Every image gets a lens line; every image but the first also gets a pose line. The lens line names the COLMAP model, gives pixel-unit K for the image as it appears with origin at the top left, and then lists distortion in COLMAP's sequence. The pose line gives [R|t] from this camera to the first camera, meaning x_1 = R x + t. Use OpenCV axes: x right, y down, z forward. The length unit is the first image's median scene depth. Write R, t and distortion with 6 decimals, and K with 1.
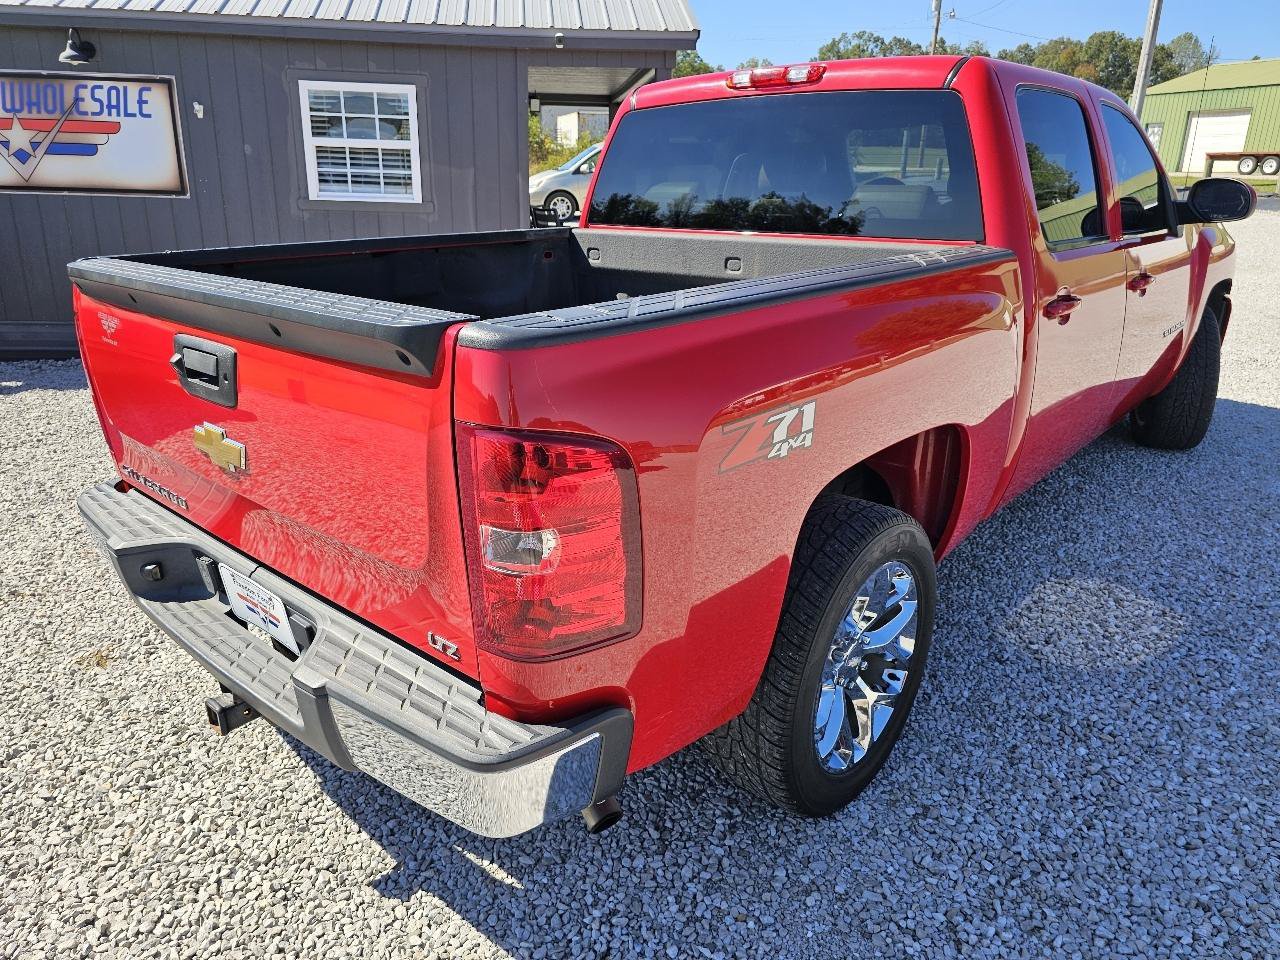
lens RADIAL K [[866.1, 0, 631.1], [0, 866.1, 473.6], [0, 0, 1]] dist [0.058305, -0.068058]
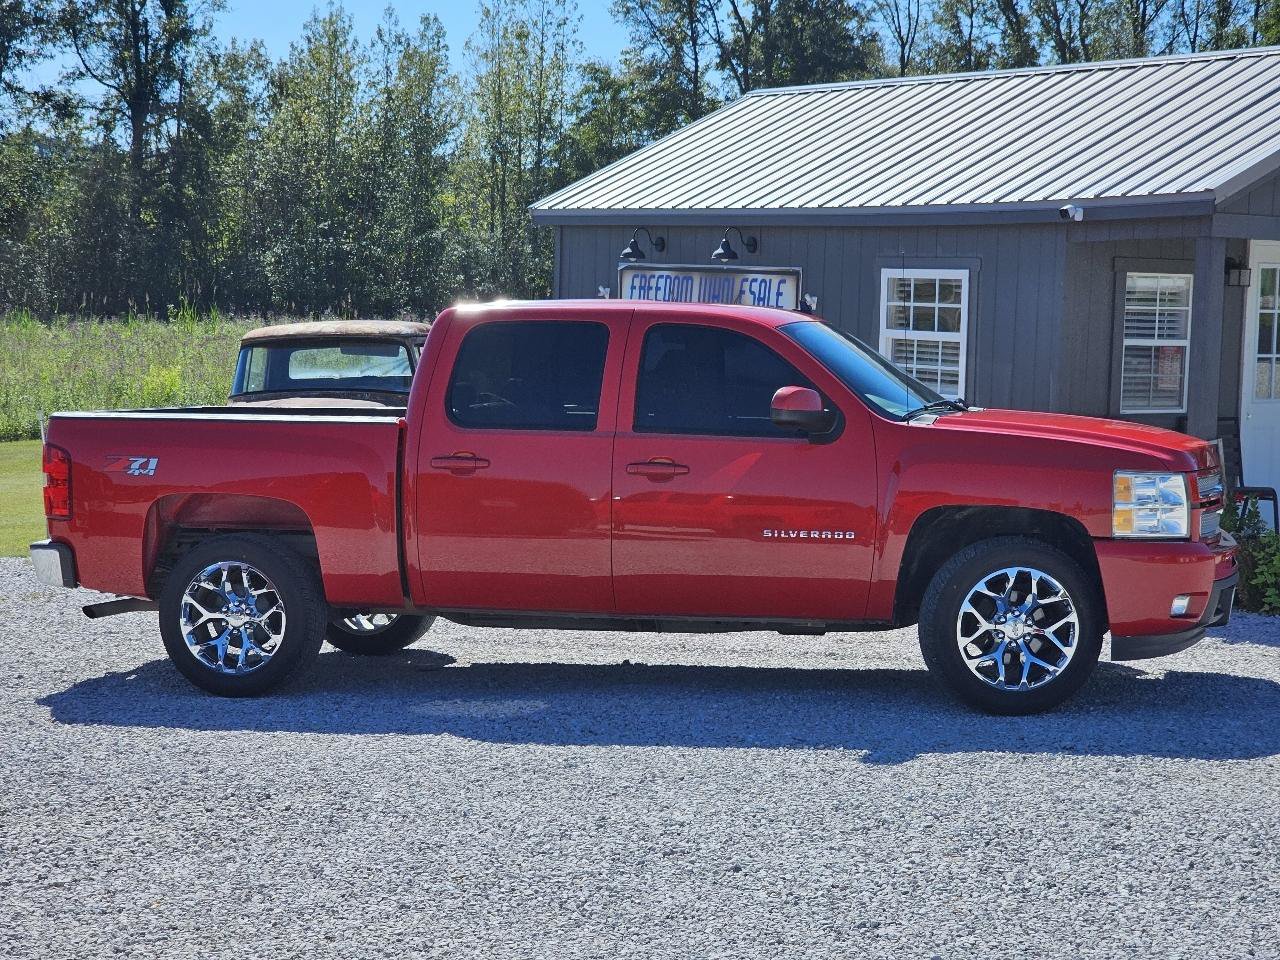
lens RADIAL K [[2405.4, 0, 640.0], [0, 2405.4, 480.0], [0, 0, 1]] dist [-0.085263, 0.383164]
pose [[0.460823, 0.056384, -0.885699, 1.657439], [-0.298083, 0.949838, -0.094623, 0.051263], [0.835936, 0.307617, 0.454514, -0.228876]]
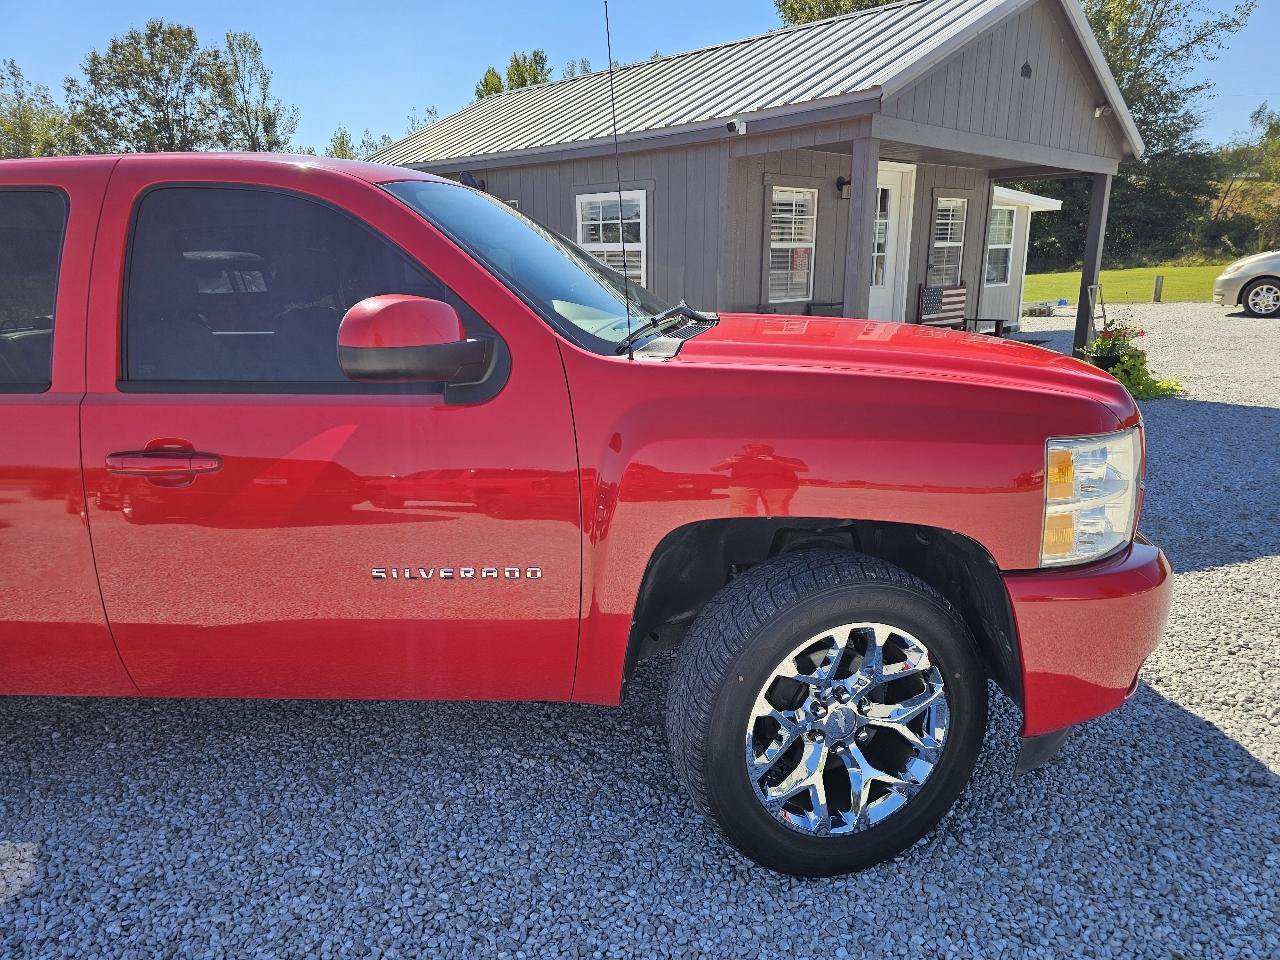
lens RADIAL K [[857.5, 0, 640.0], [0, 857.5, 480.0], [0, 0, 1]] dist [0.058244, -0.071272]
pose [[0.601372, 0.175350, -0.779490, 0.615263], [-0.237537, 0.970744, 0.035115, -0.149288], [0.762842, 0.164040, 0.625430, 0.424759]]
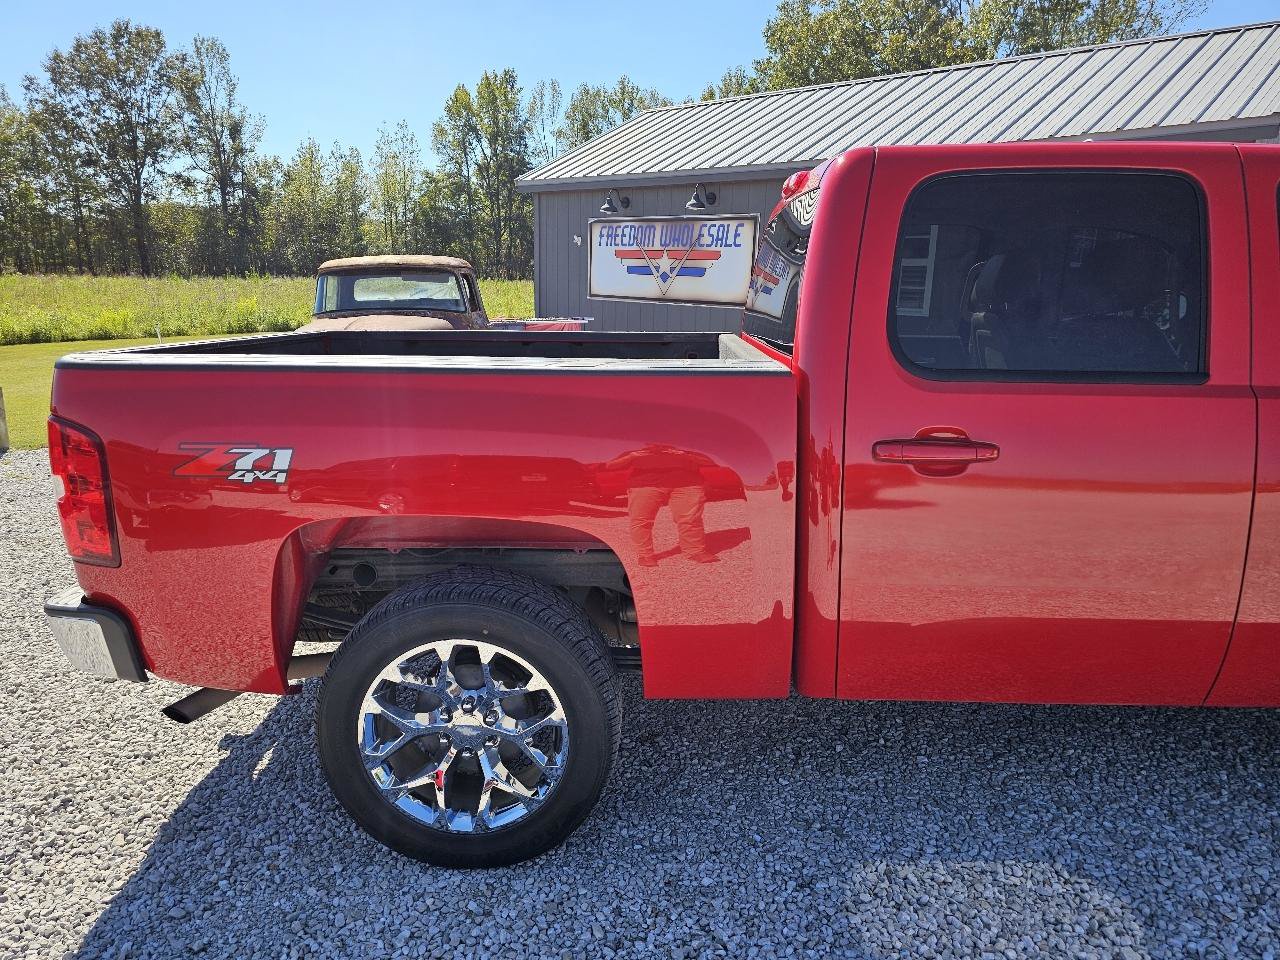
lens RADIAL K [[866.1, 0, 631.1], [0, 866.1, 473.6], [0, 0, 1]] dist [0.058305, -0.068058]
pose [[0.638365, 0.162412, -0.752405, 0.350505], [-0.256799, 0.966420, -0.009268, -0.038646], [0.725634, 0.199133, 0.658636, 0.125956]]
